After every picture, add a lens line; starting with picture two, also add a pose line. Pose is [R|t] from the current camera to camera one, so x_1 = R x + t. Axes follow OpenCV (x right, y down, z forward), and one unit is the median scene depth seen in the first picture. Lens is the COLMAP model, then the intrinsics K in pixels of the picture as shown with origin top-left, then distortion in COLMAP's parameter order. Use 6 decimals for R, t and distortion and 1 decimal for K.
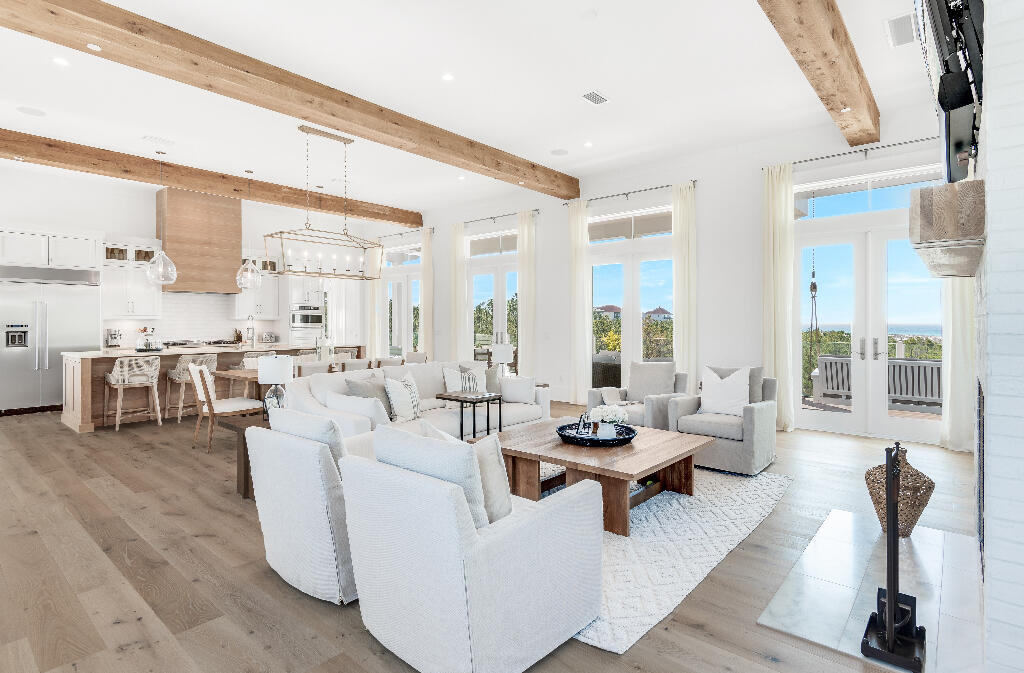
lens RADIAL K [[518.4, 0, 512.9], [0, 518.4, 328.5], [0, 0, 1]] dist [-0.000494, -0.000451]
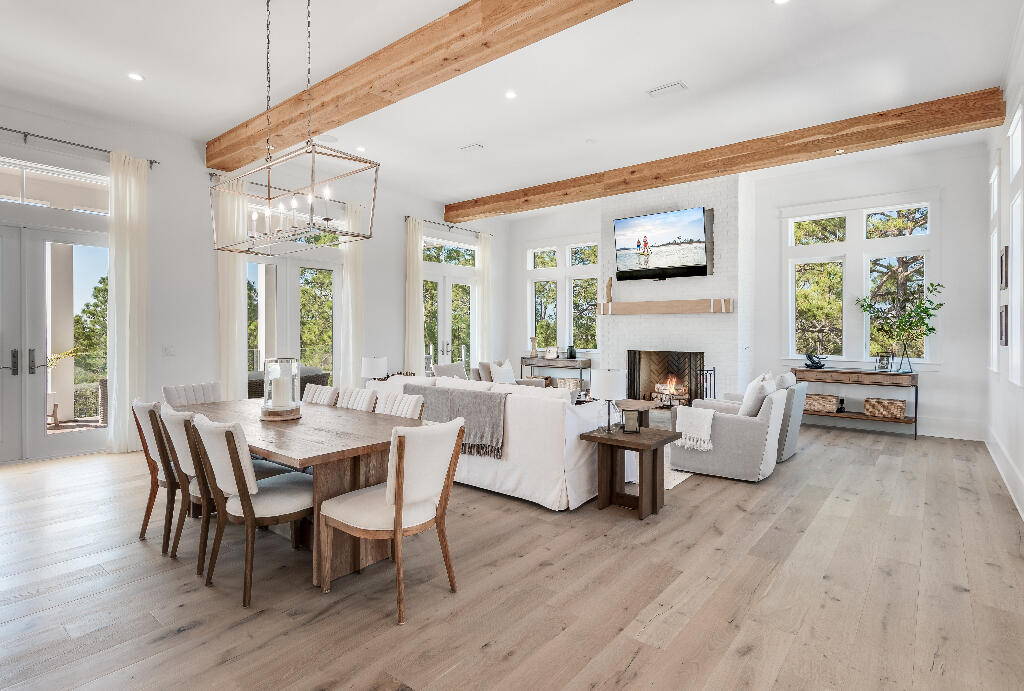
lens RADIAL K [[523.7, 0, 514.1], [0, 523.7, 339.6], [0, 0, 1]] dist [0.001681, 0.000252]
pose [[-0.032664, -0.015030, 0.999353, -1.830674], [0.005676, 0.999868, 0.015224, -0.020238], [-0.999450, 0.006170, -0.032575, 1.594693]]
